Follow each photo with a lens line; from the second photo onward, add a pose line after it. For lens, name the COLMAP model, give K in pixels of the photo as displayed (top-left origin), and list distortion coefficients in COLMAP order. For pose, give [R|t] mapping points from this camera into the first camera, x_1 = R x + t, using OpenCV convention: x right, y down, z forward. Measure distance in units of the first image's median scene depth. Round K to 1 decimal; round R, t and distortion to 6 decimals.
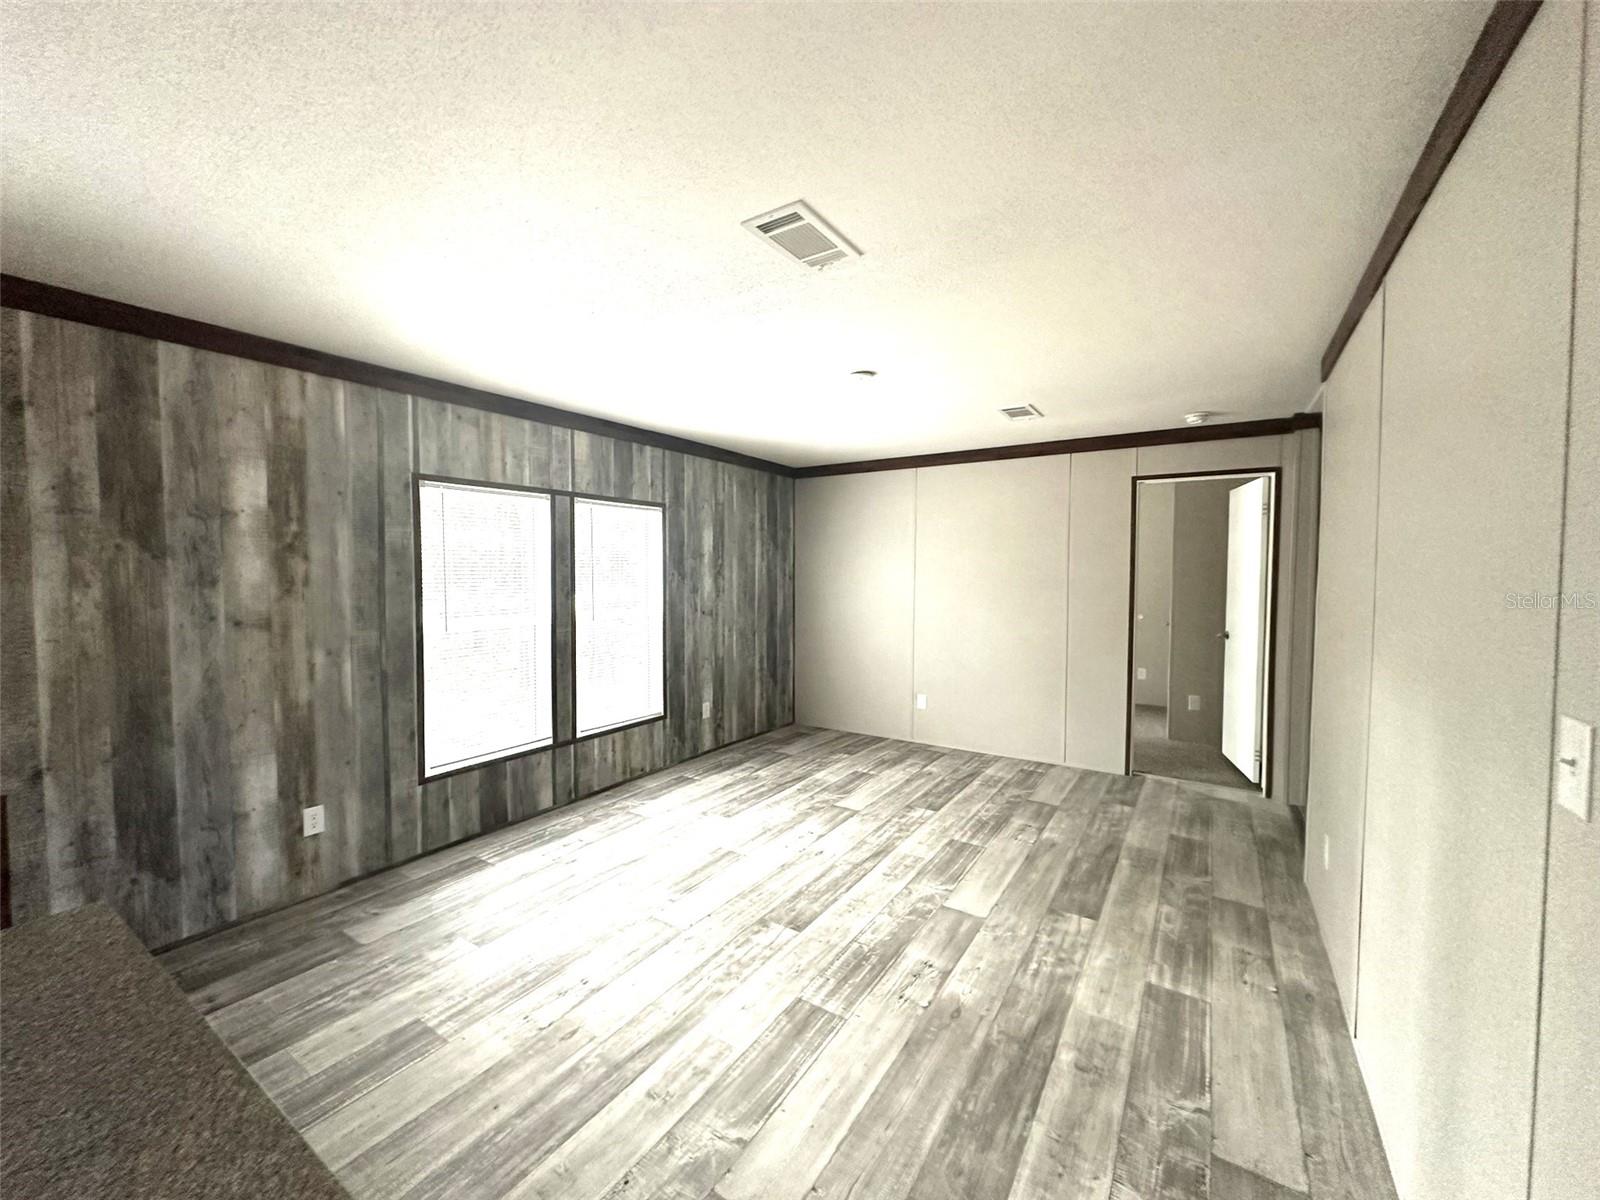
lens RADIAL K [[636.2, 0, 799.0], [0, 636.2, 598.9], [0, 0, 1]] dist [-0.002930, 0.000697]
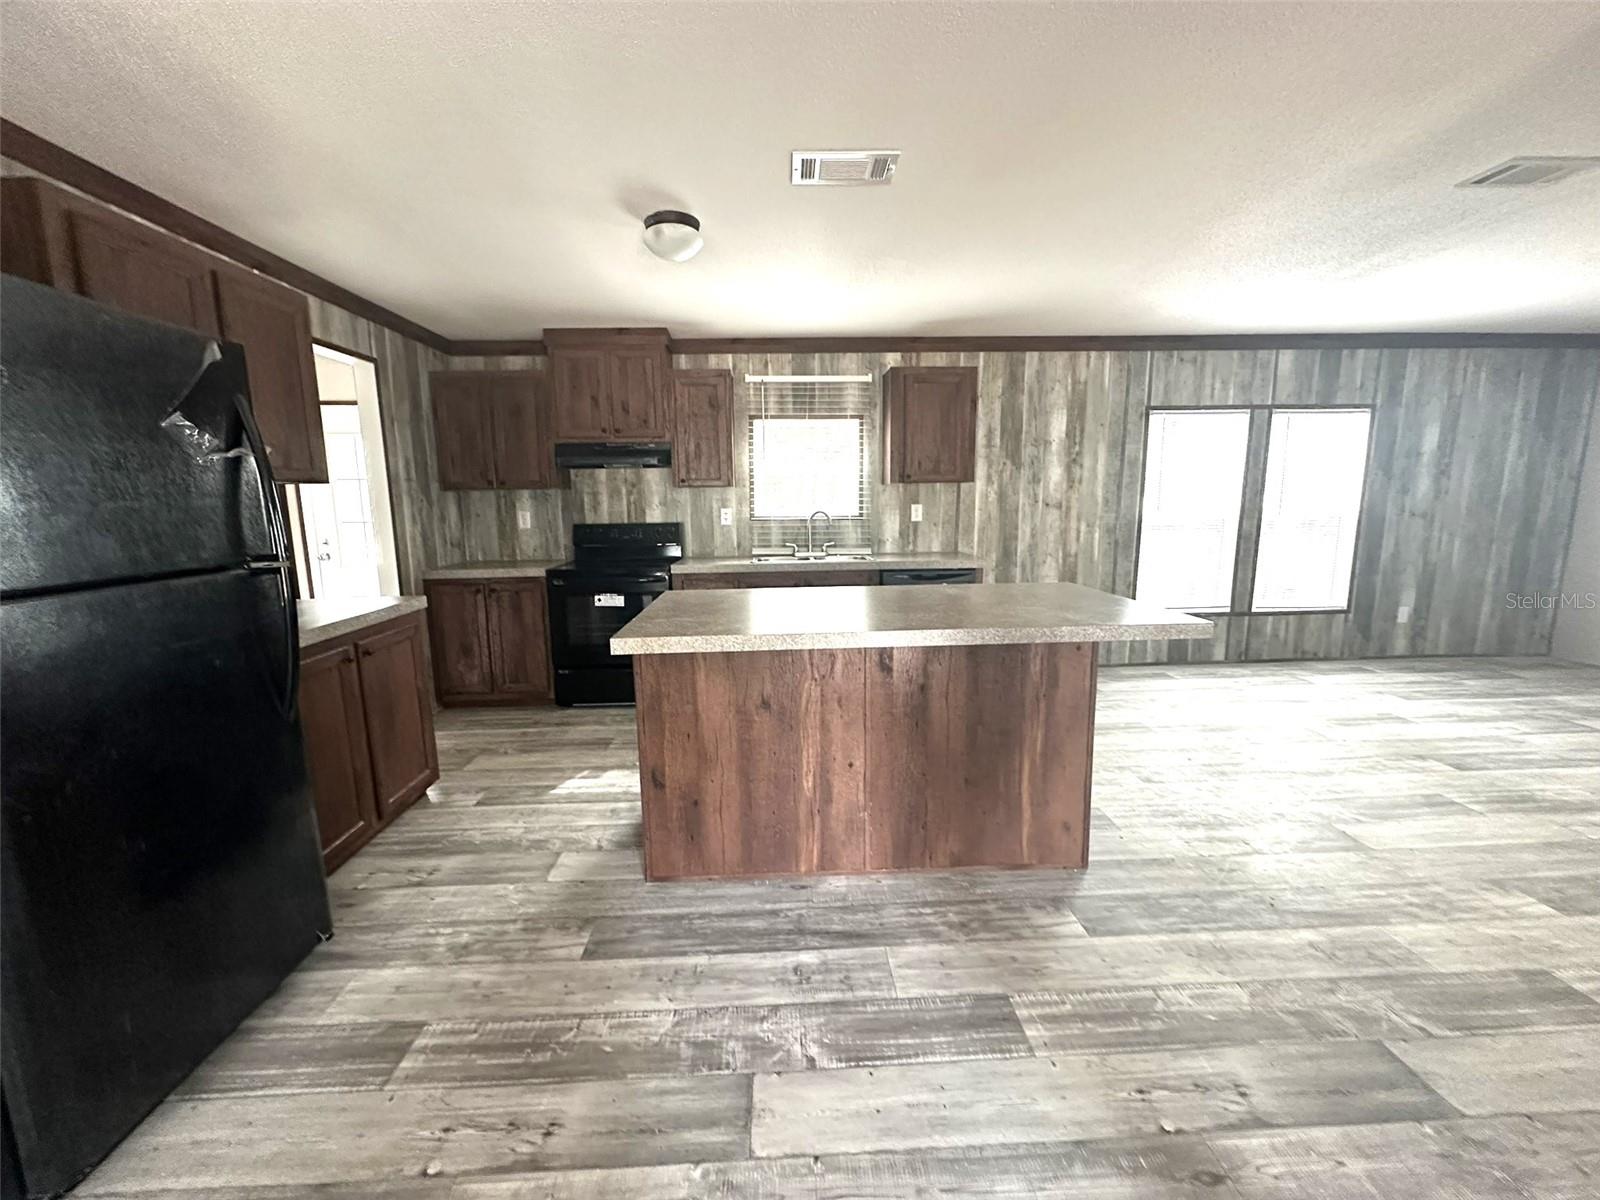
lens RADIAL K [[636.2, 0, 799.0], [0, 636.2, 598.9], [0, 0, 1]] dist [-0.002930, 0.000697]
pose [[0.579865, 0.118506, -0.806048, 0.157147], [-0.023015, 0.991352, 0.129193, 0.070137], [0.814388, -0.056363, 0.577578, -0.509749]]
